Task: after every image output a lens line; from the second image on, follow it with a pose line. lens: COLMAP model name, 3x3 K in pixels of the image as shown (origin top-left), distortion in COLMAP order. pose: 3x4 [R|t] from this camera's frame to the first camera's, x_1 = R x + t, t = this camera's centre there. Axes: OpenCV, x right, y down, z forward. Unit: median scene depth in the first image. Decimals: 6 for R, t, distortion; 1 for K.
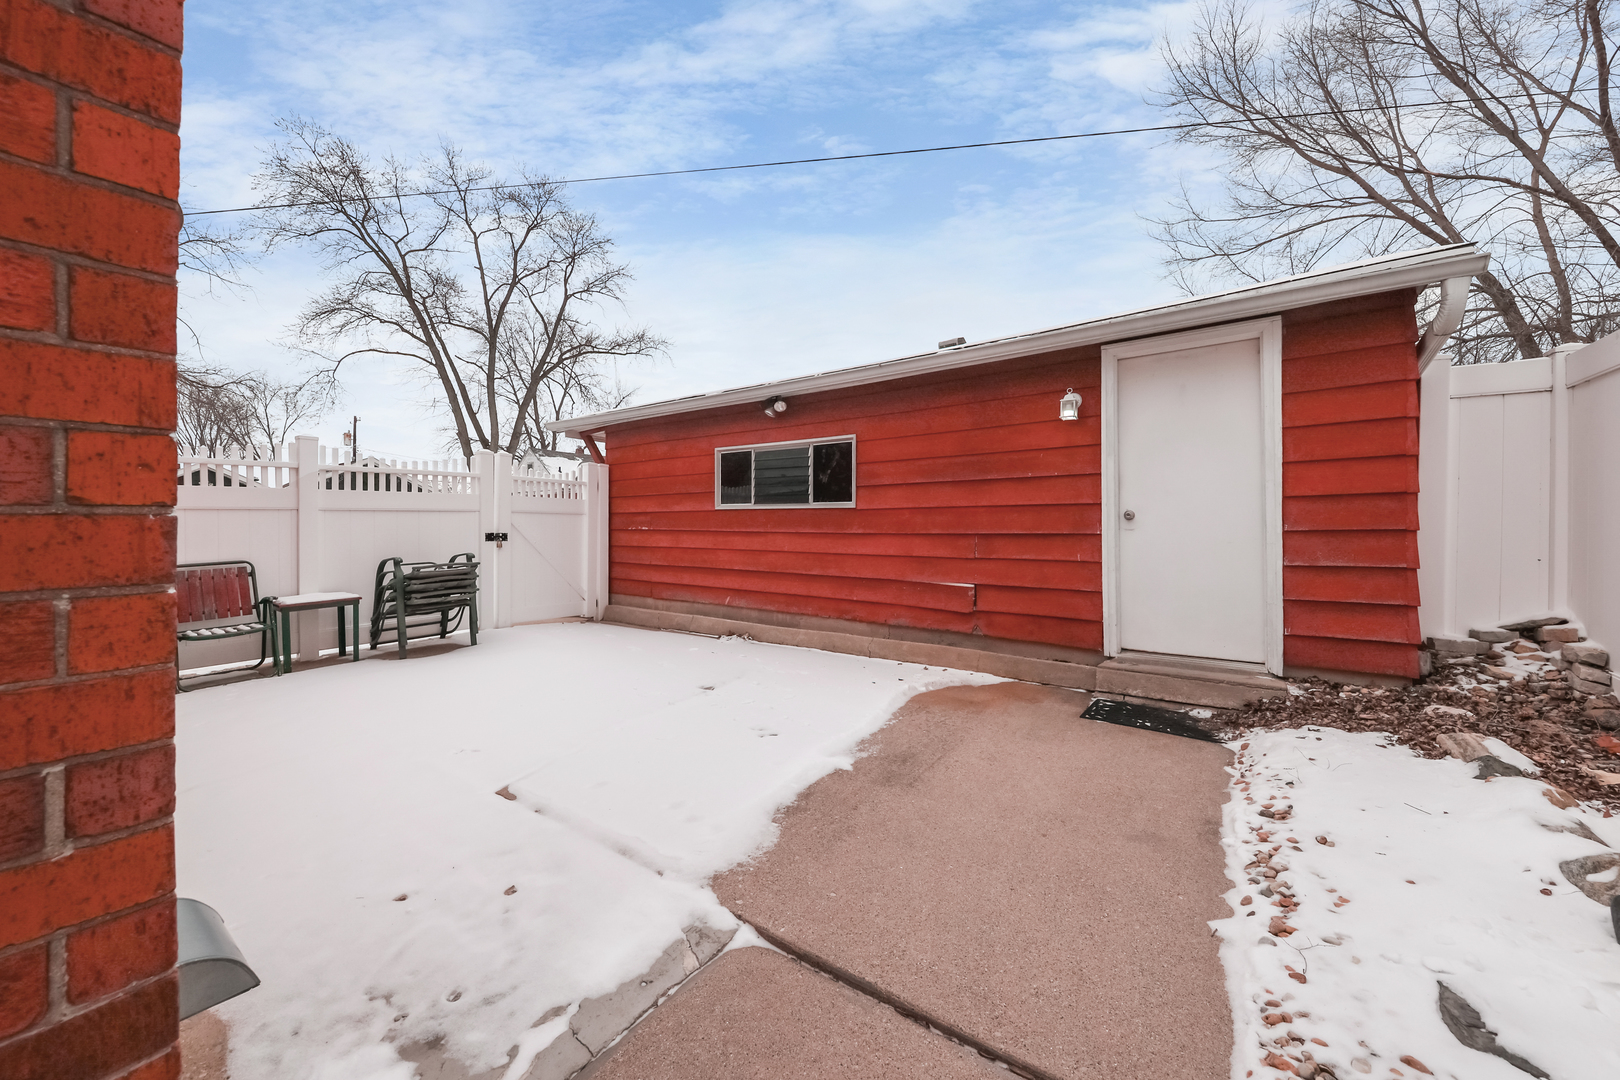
lens RADIAL K [[578.4, 0, 805.4], [0, 578.4, 526.0], [0, 0, 1]] dist [-0.000377, -0.000030]
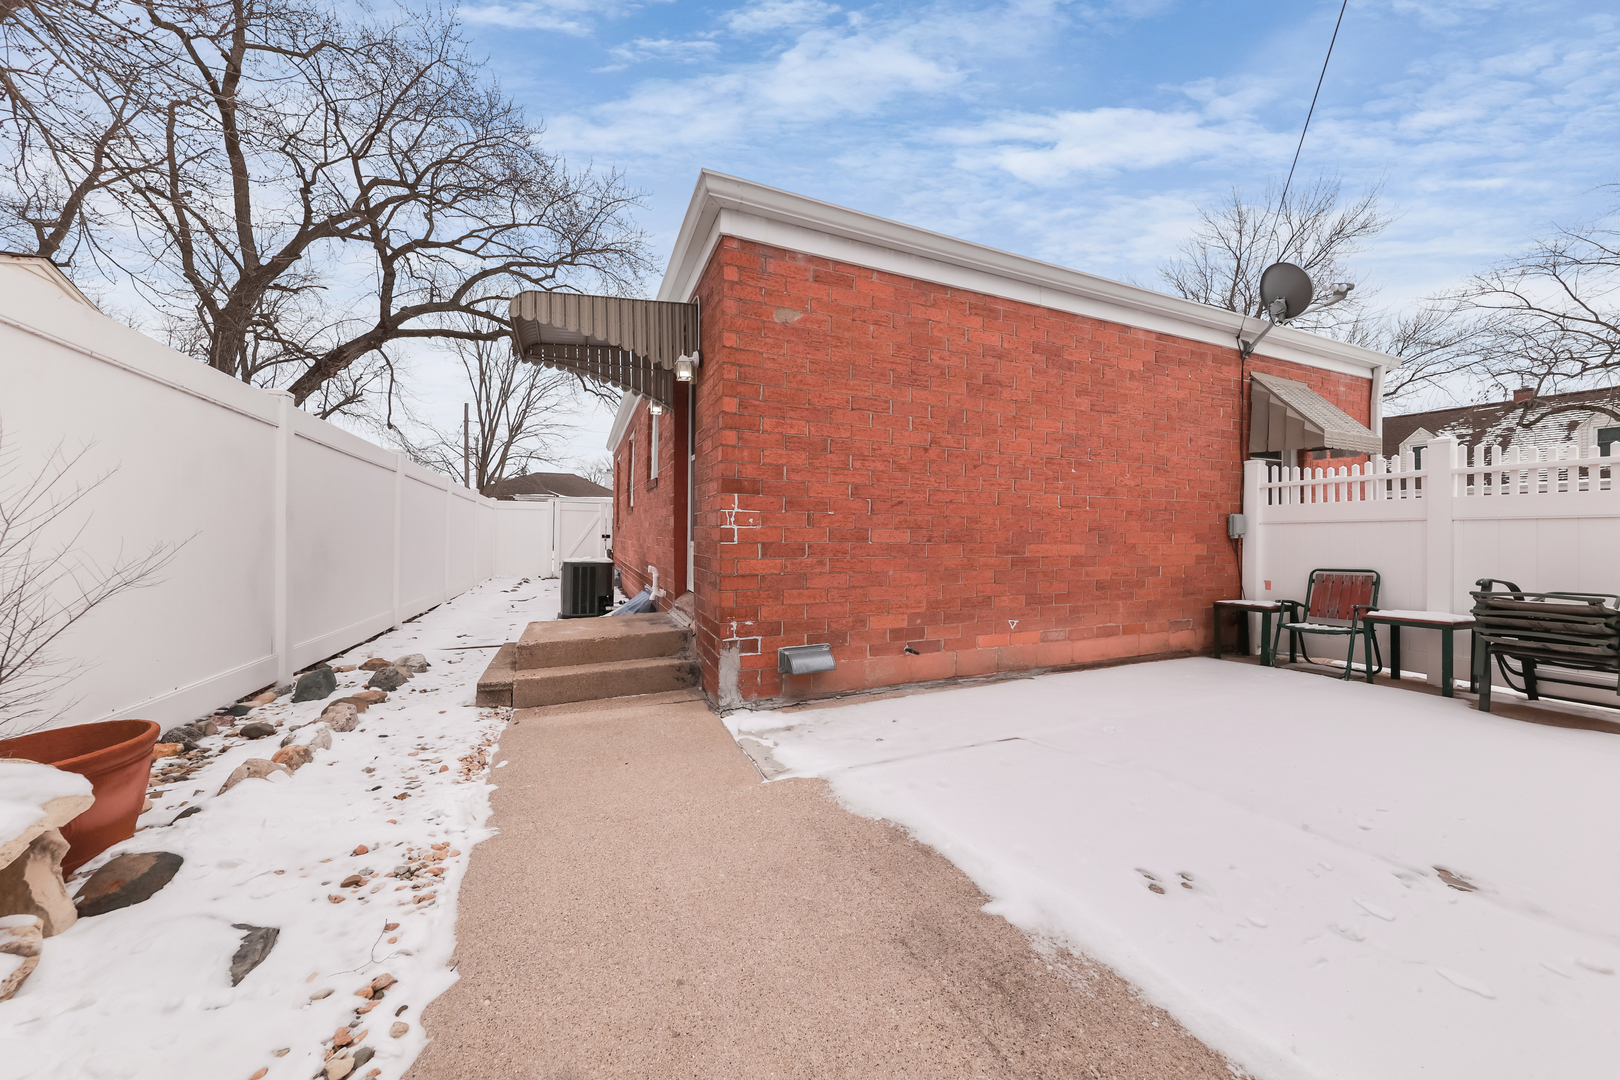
lens RADIAL K [[578.4, 0, 815.6], [0, 578.4, 531.5], [0, 0, 1]] dist [-0.000377, -0.000030]
pose [[-0.508434, -0.000773, -0.861101, 0.974187], [-0.013405, 0.999886, 0.007017, 0.007900], [0.860997, 0.015111, -0.508386, 1.571944]]
